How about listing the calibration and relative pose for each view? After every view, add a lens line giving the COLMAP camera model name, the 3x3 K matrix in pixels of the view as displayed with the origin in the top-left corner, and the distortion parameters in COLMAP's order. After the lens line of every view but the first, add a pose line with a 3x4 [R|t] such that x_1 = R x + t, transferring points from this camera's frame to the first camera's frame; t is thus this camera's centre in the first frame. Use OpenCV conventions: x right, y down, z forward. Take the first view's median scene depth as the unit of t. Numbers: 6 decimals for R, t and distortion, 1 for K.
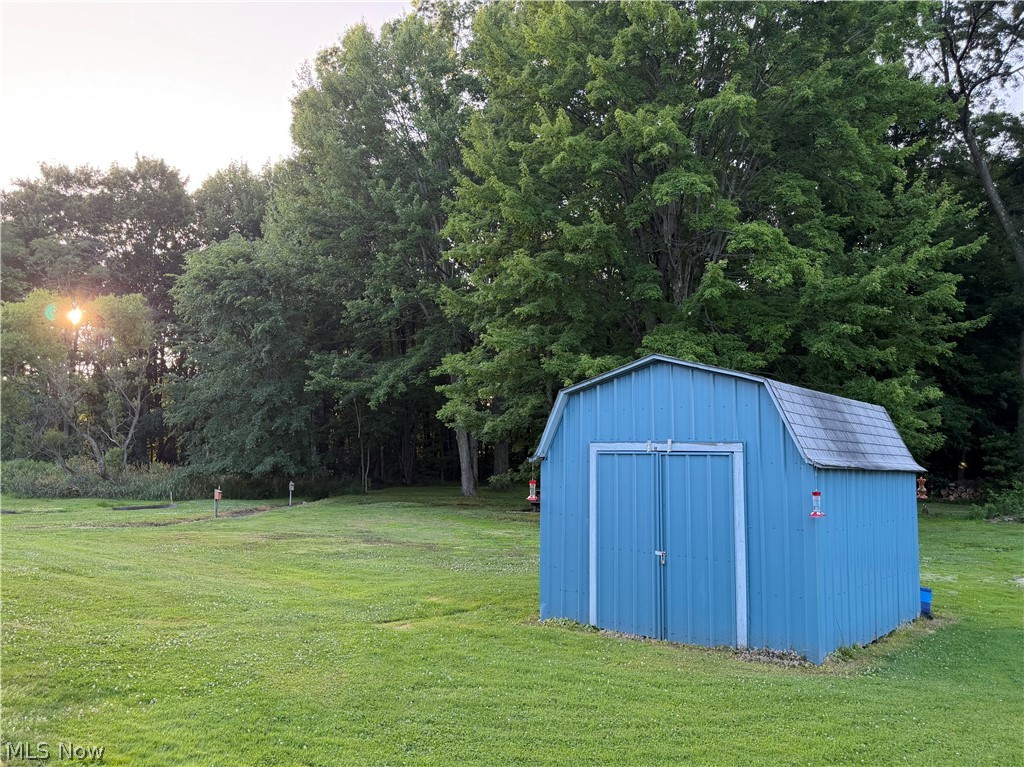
lens RADIAL K [[811.4, 0, 512.5], [0, 811.4, 397.8], [0, 0, 1]] dist [0.002994, -0.004441]
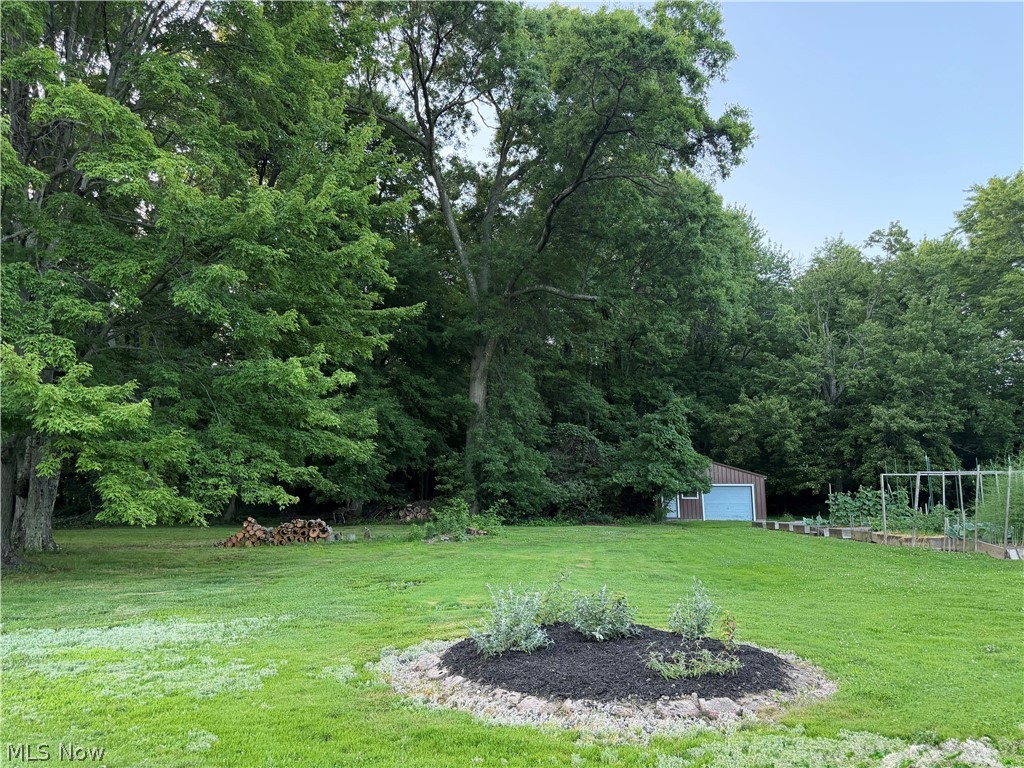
lens RADIAL K [[729.0, 0, 515.3], [0, 729.0, 387.4], [0, 0, 1]] dist [0.006124, -0.005679]
pose [[0.824431, 0.063298, 0.562412, 0.142584], [-0.026181, 0.996928, -0.073824, 0.026280], [-0.565357, 0.046138, 0.823555, 0.187445]]
